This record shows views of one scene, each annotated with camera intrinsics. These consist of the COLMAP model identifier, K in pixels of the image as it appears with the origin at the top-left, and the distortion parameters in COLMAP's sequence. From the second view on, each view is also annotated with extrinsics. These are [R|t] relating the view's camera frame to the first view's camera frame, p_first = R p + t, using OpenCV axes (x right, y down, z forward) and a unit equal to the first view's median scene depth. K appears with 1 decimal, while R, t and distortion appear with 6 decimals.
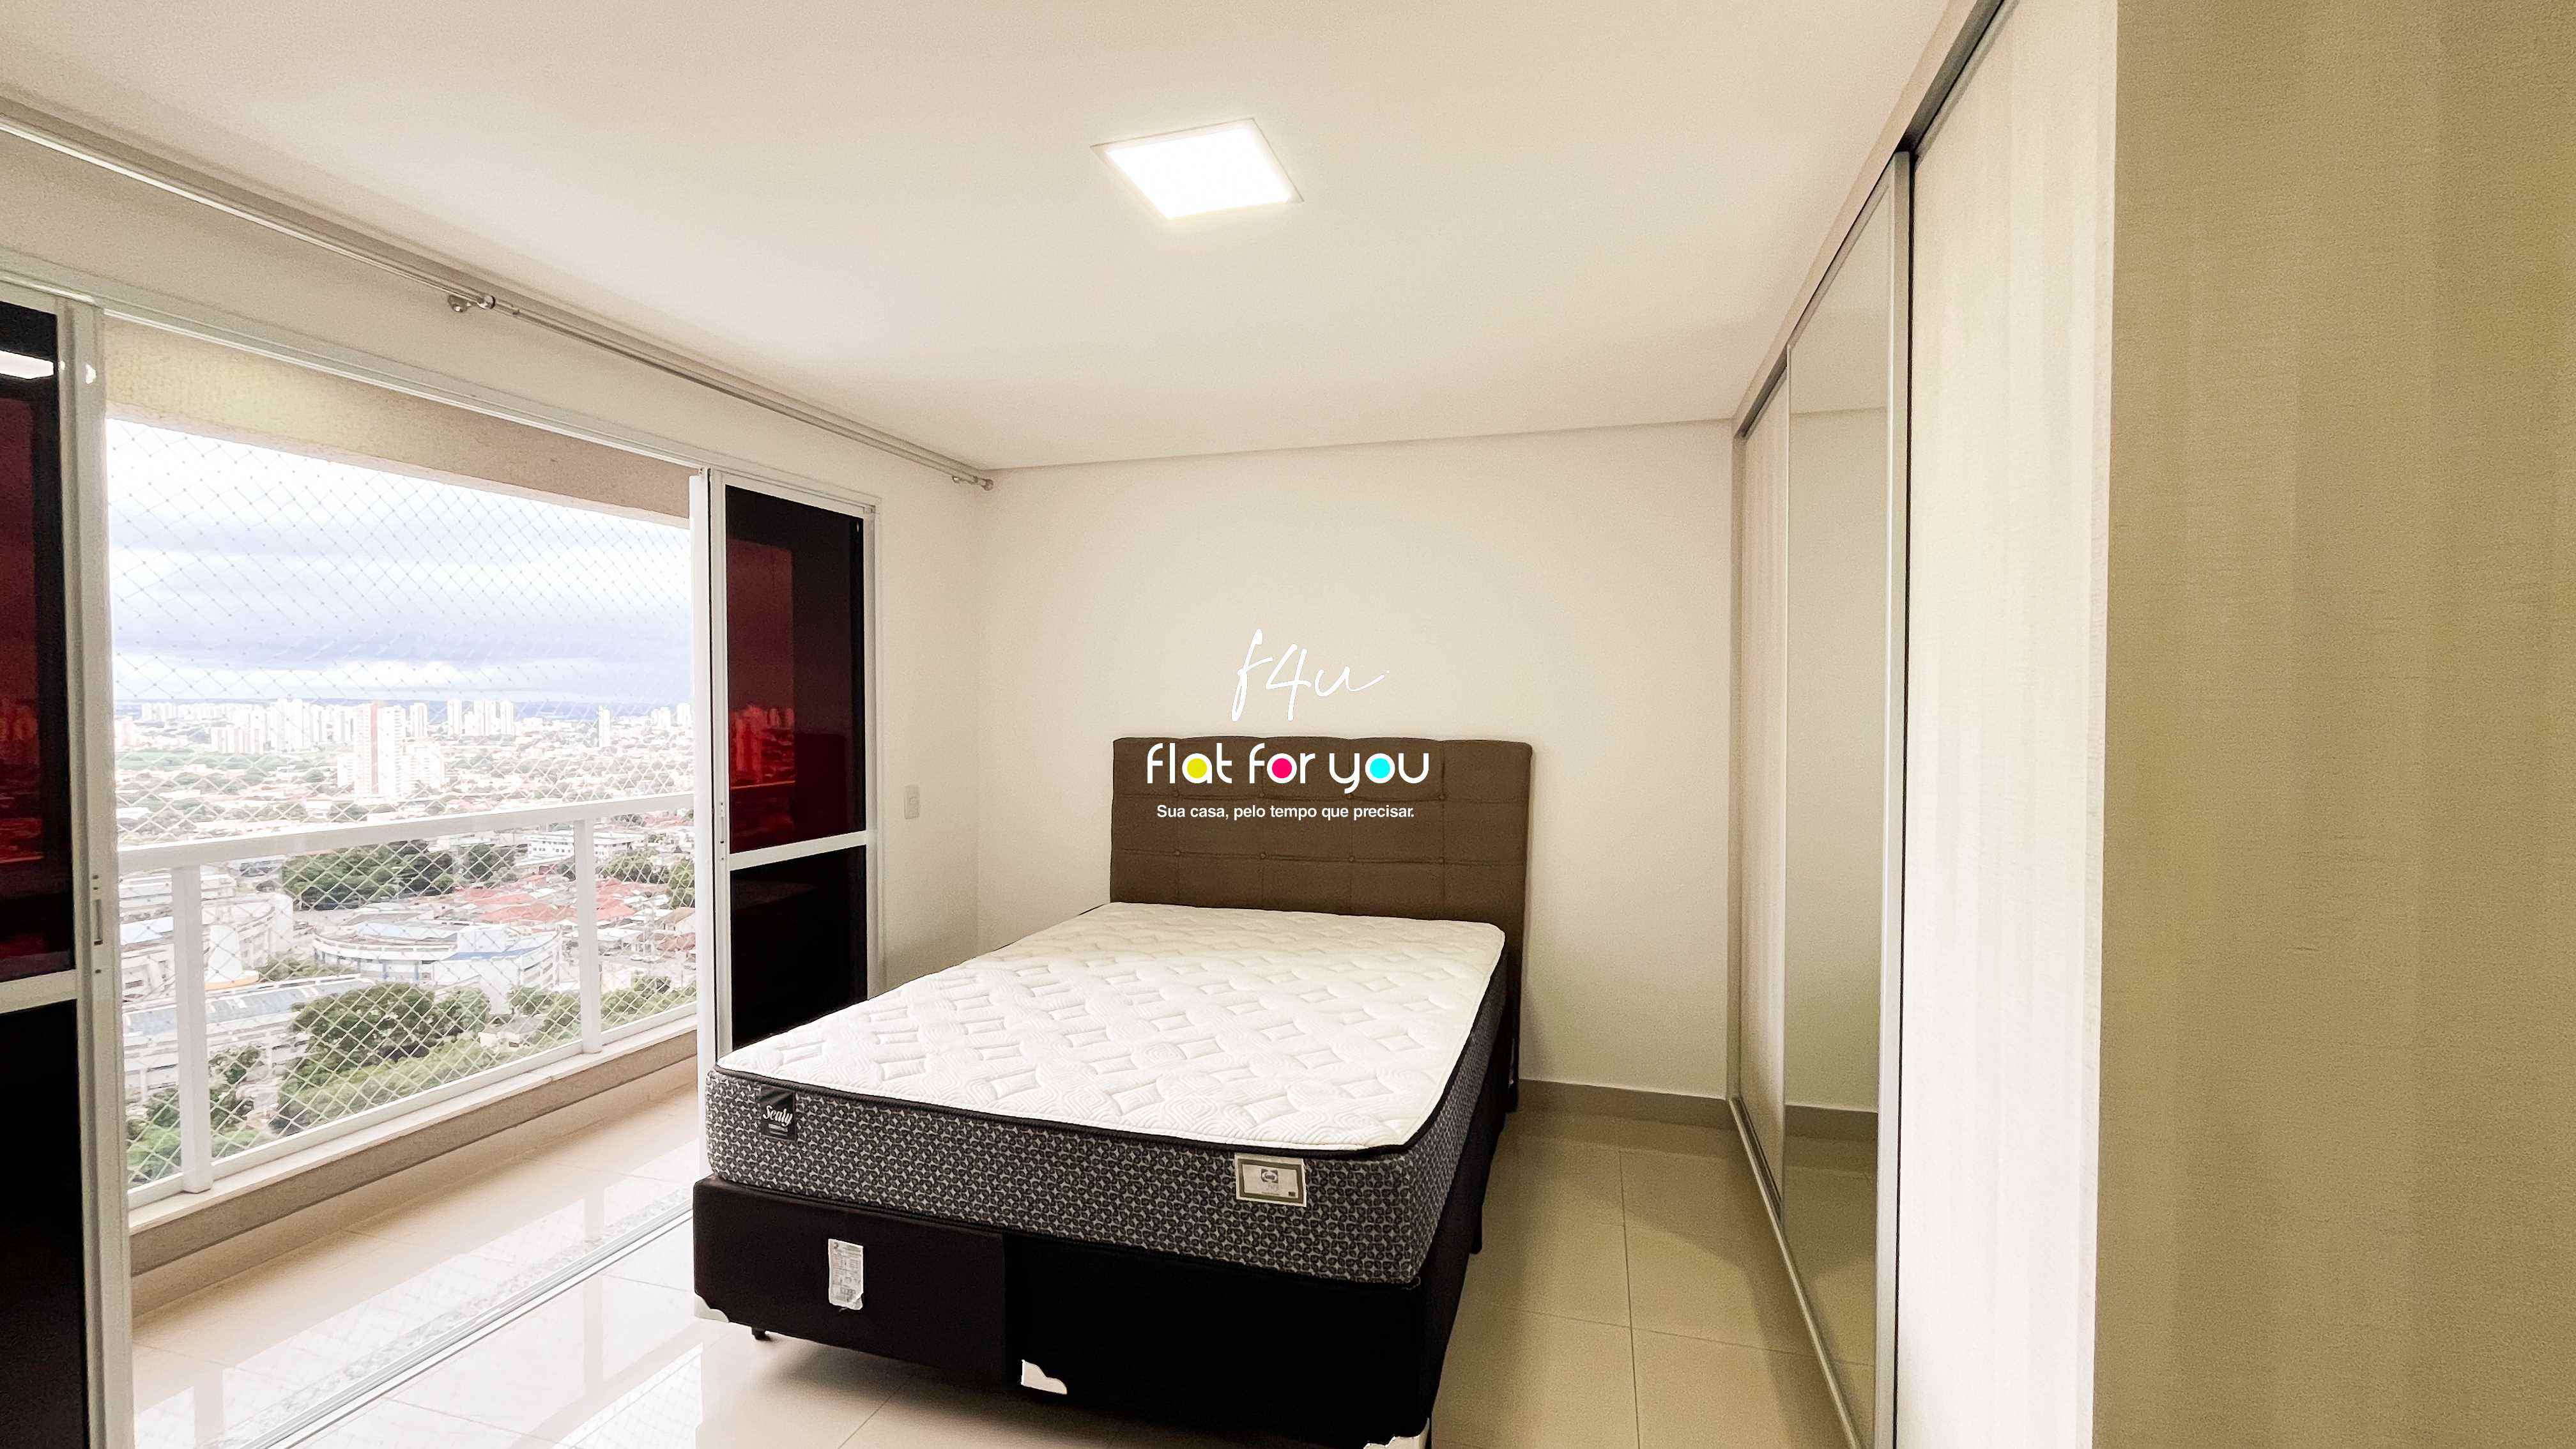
lens RADIAL K [[1049.1, 0, 1287.0], [0, 1049.1, 726.2], [0, 0, 1]] dist [-0.002766, -0.000198]
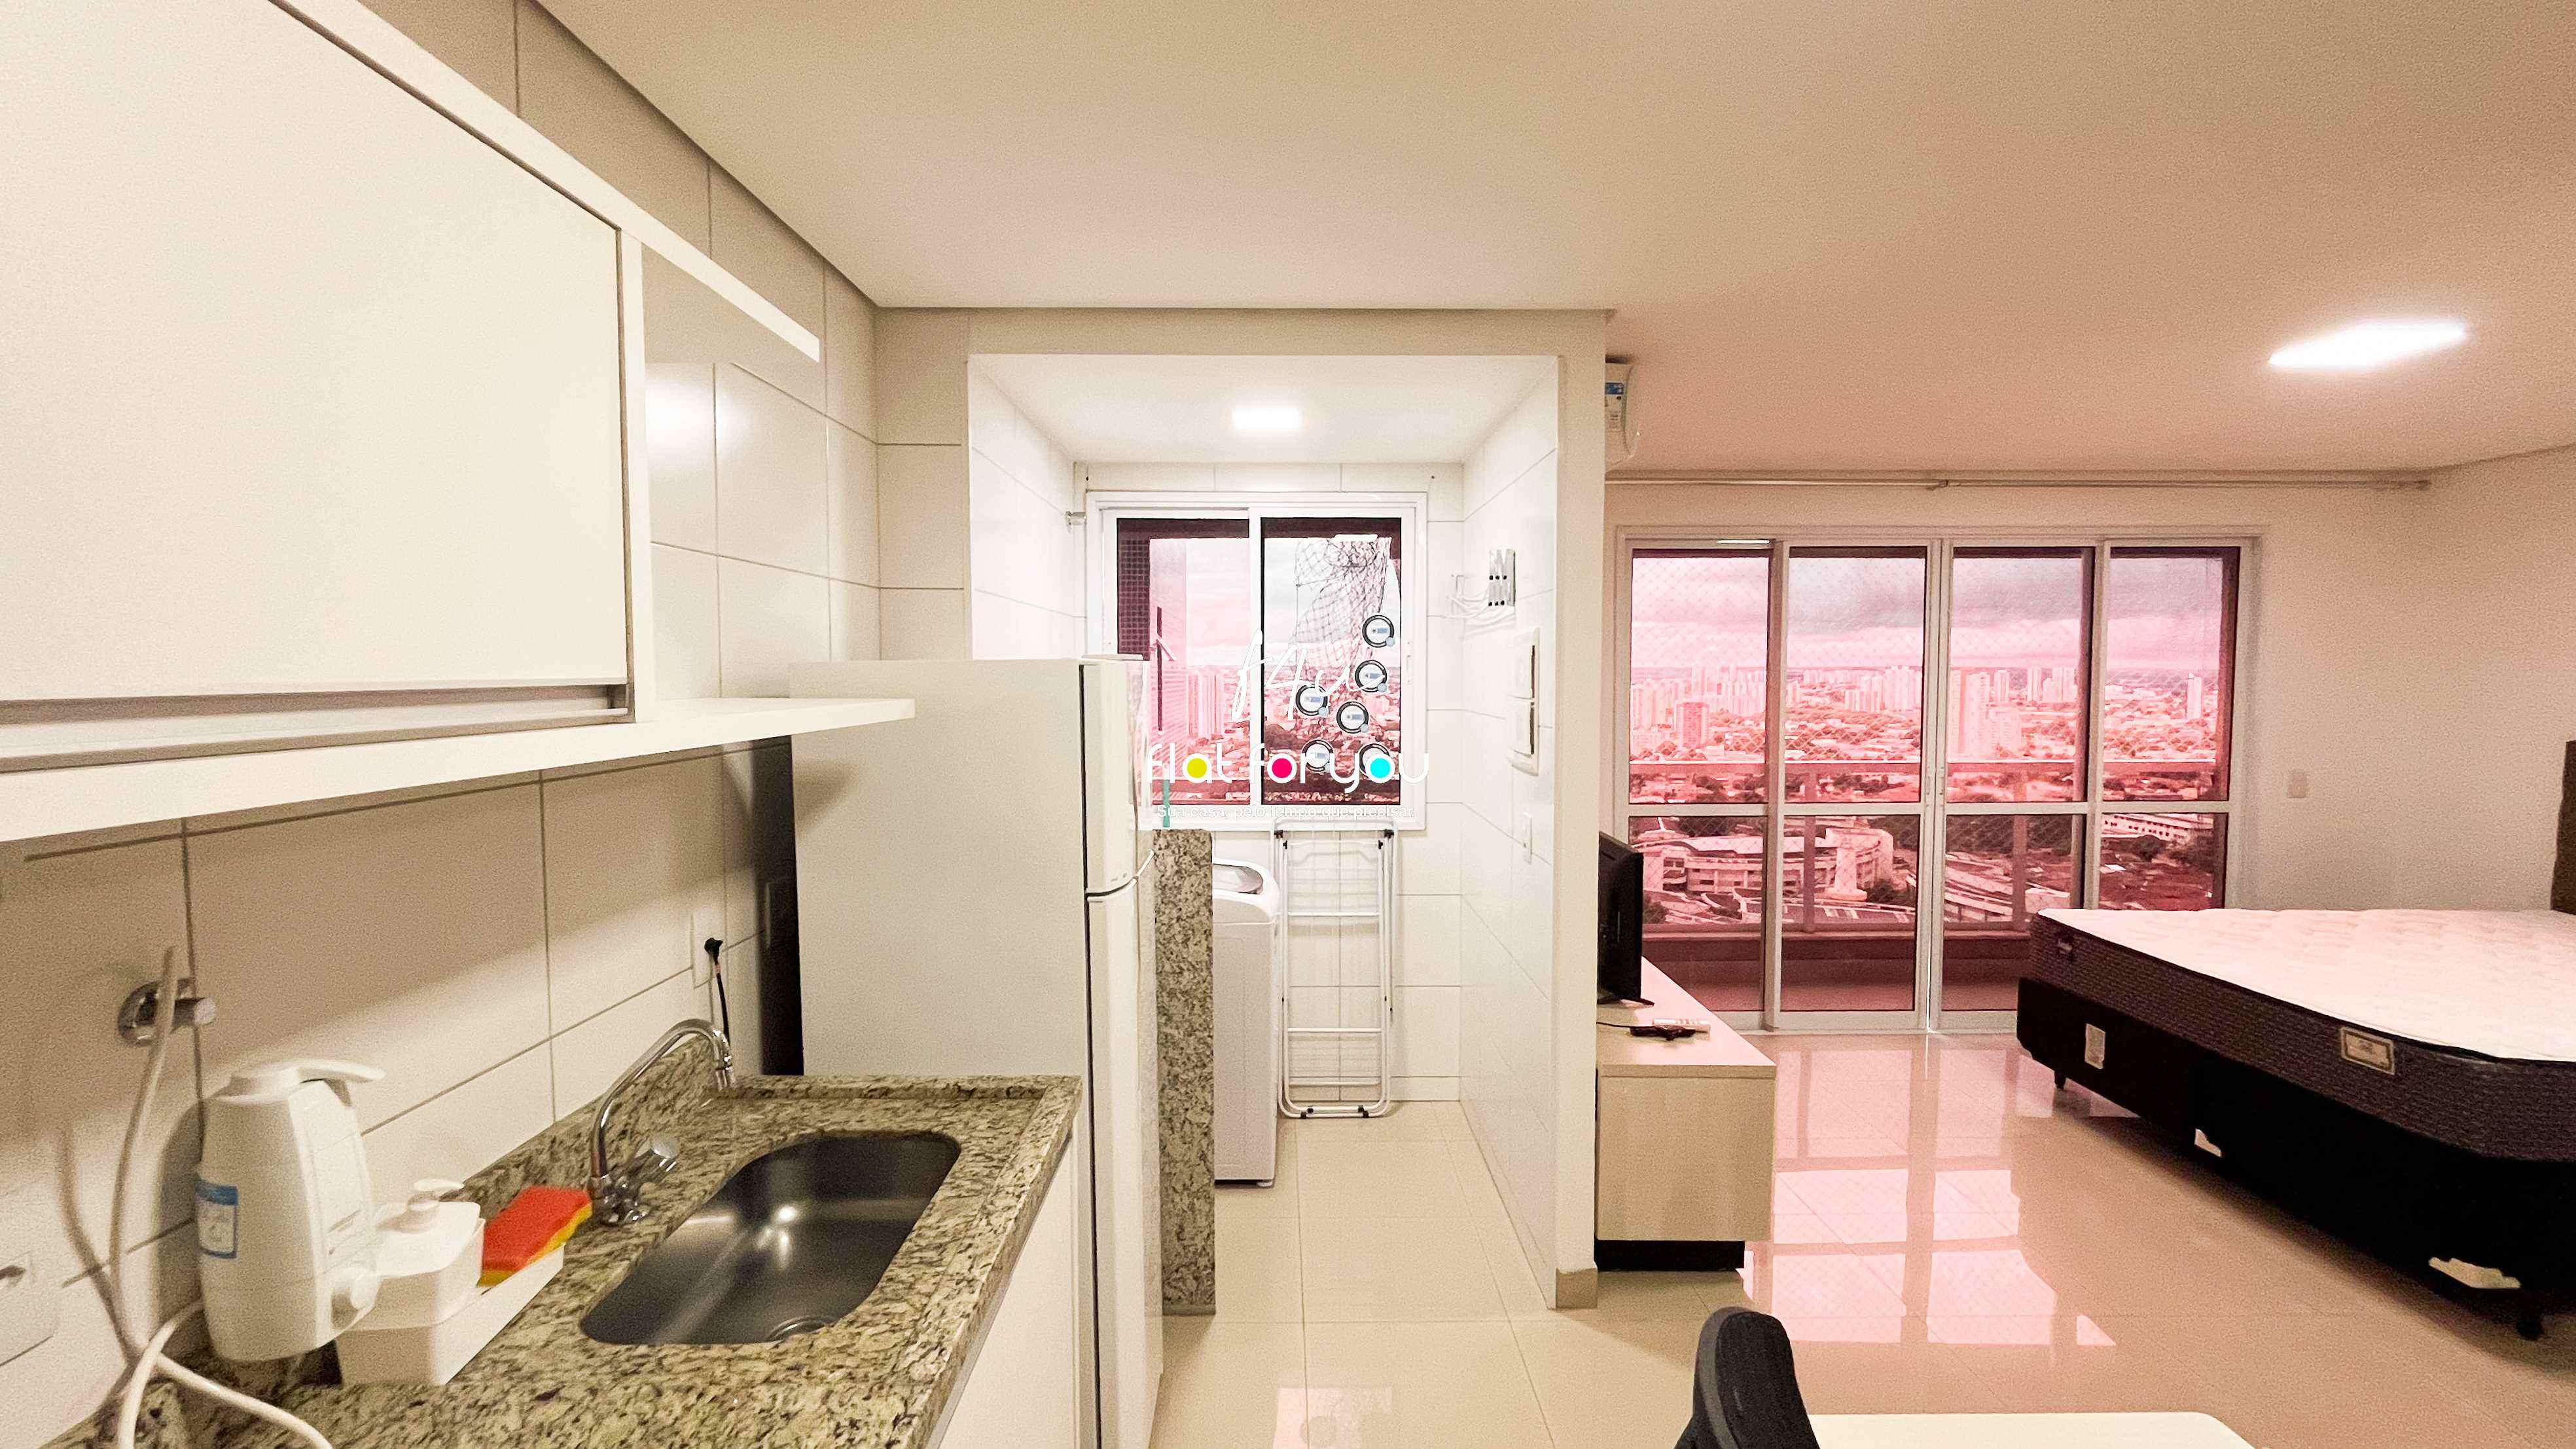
lens RADIAL K [[1075.2, 0, 1290.2], [0, 1075.2, 728.1], [0, 0, 1]] dist [0.000861, -0.000433]
pose [[0.290187, 0.049962, -0.955665, 0.778533], [-0.019260, 0.998739, 0.046366, -0.037659], [0.956776, 0.004951, 0.290784, -0.692698]]
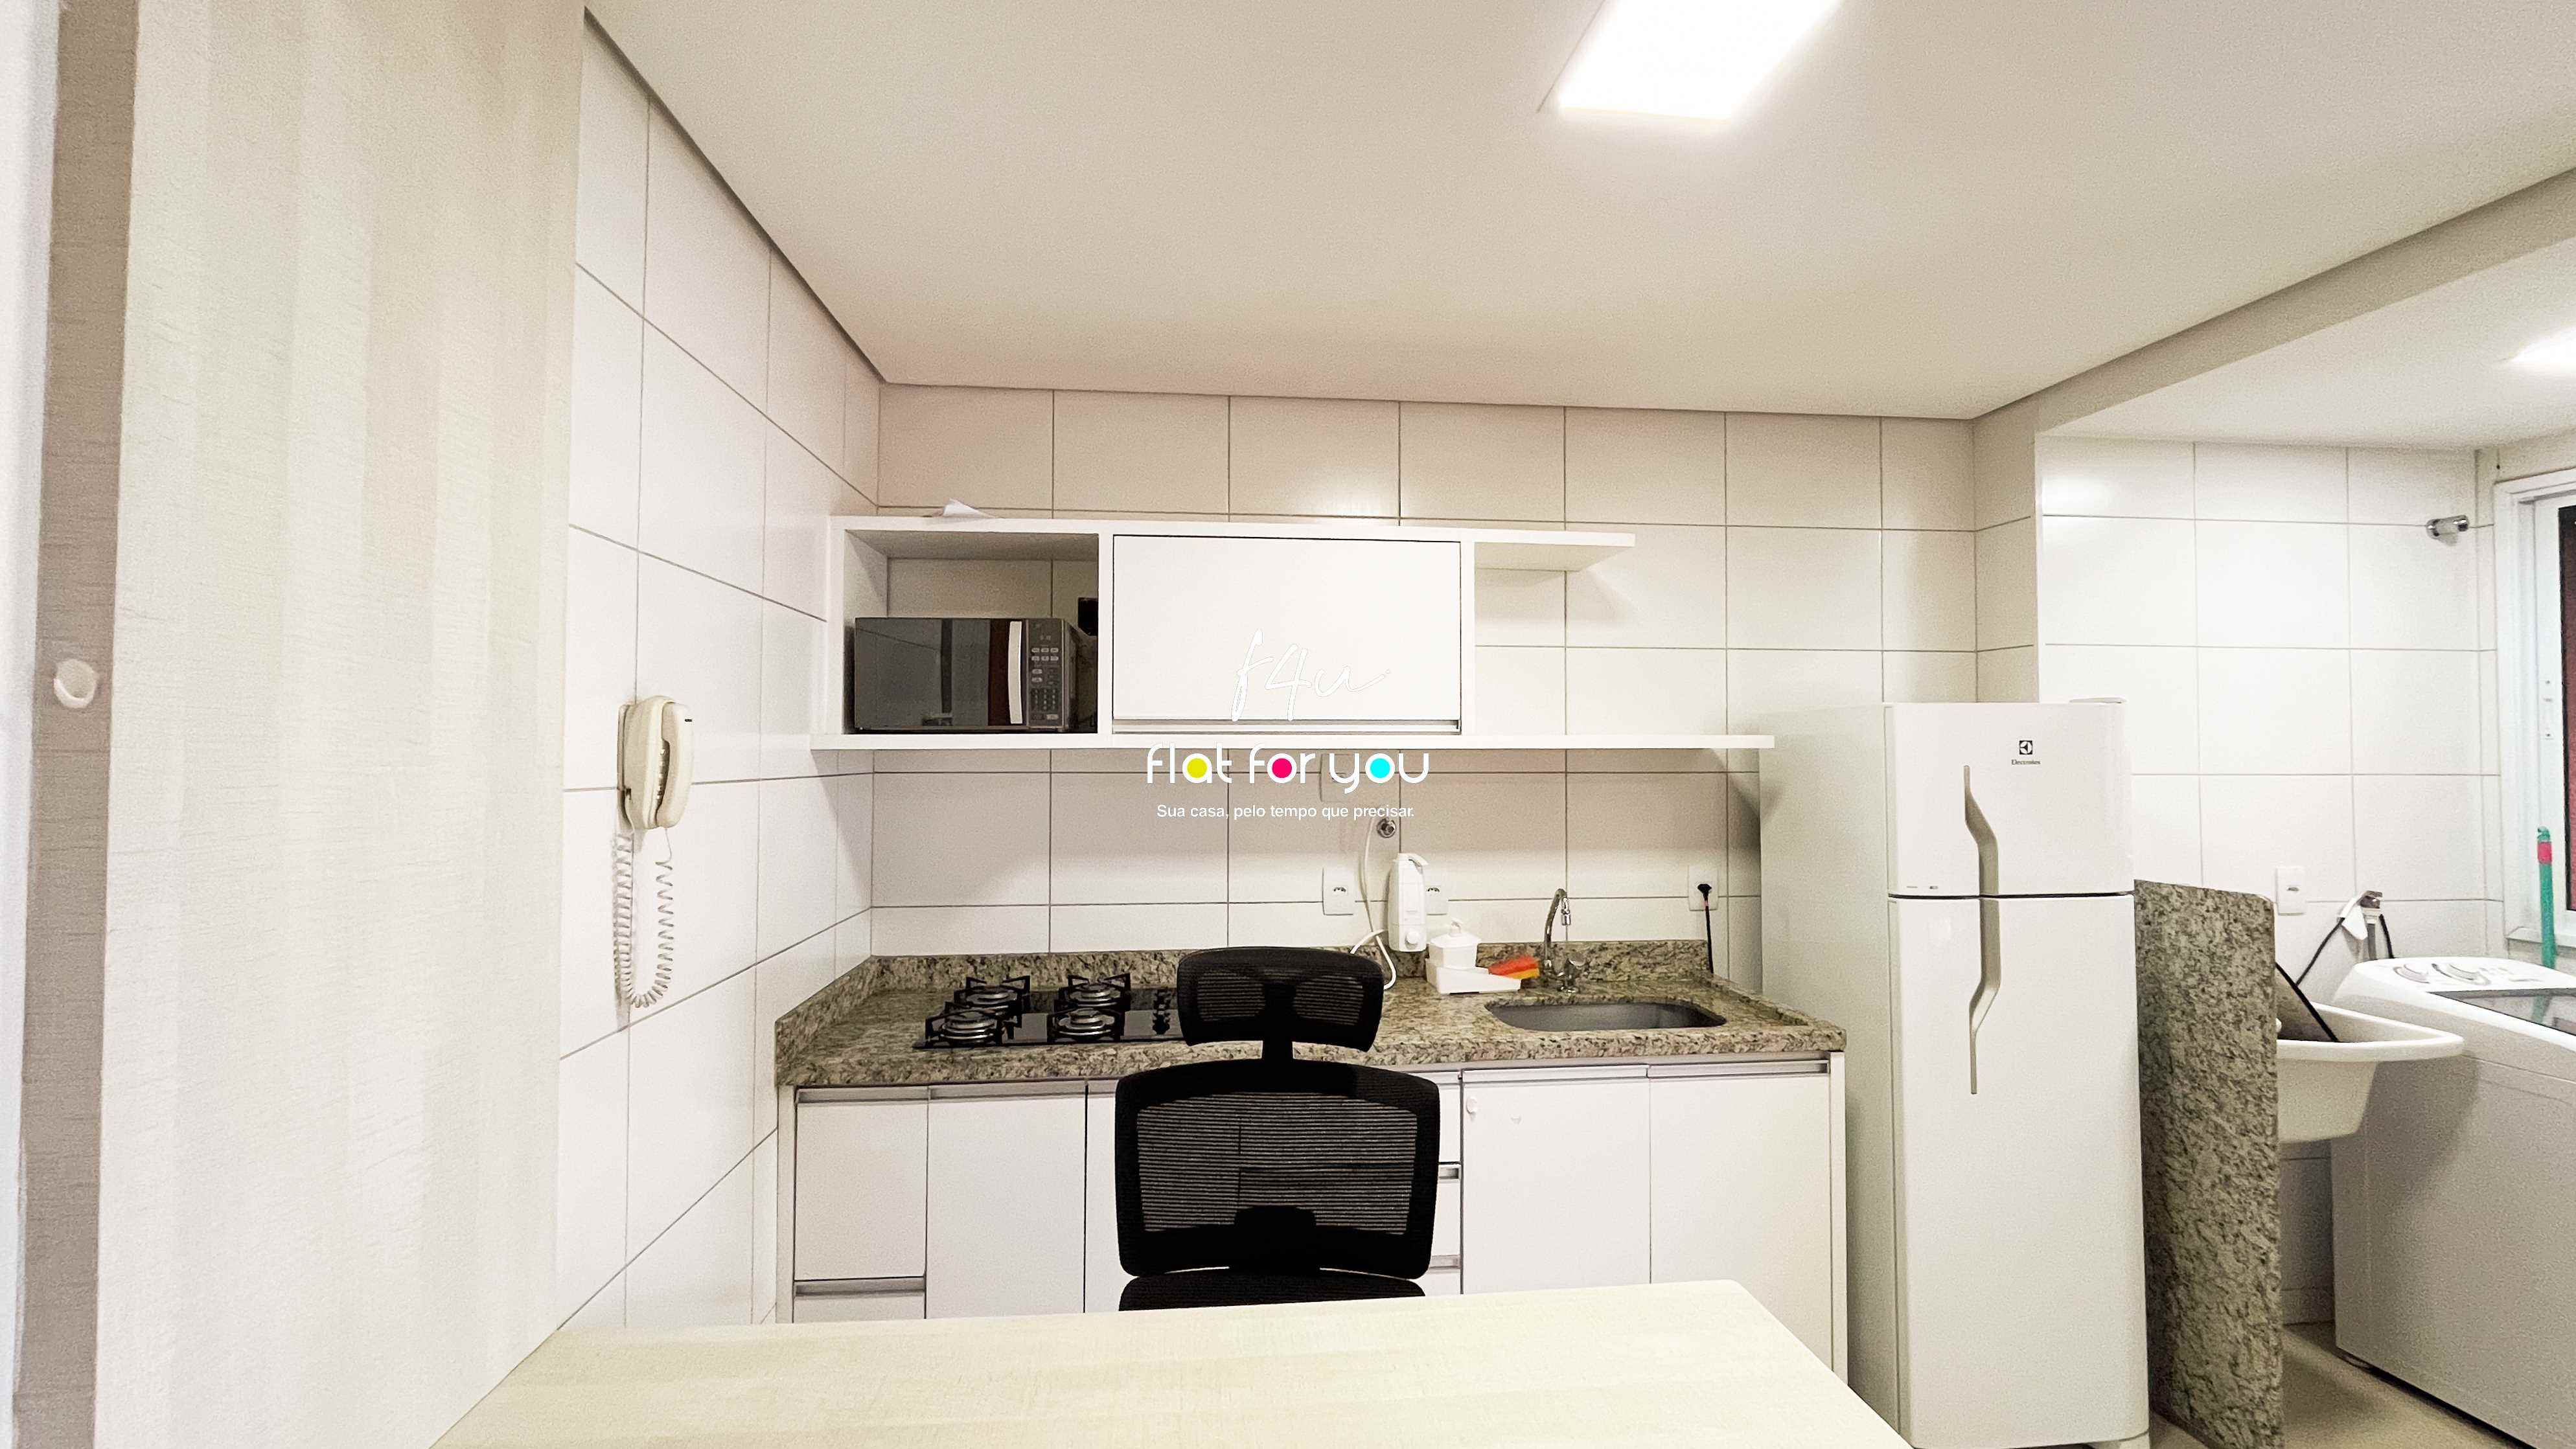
lens RADIAL K [[1064.2, 0, 1289.1], [0, 1064.2, 726.5], [0, 0, 1]] dist [-0.001304, -0.000059]
pose [[-0.923826, -0.011356, -0.382645, 0.854087], [-0.010890, 0.999935, -0.003383, -0.017139], [0.382659, 0.001041, -0.923889, 0.106270]]
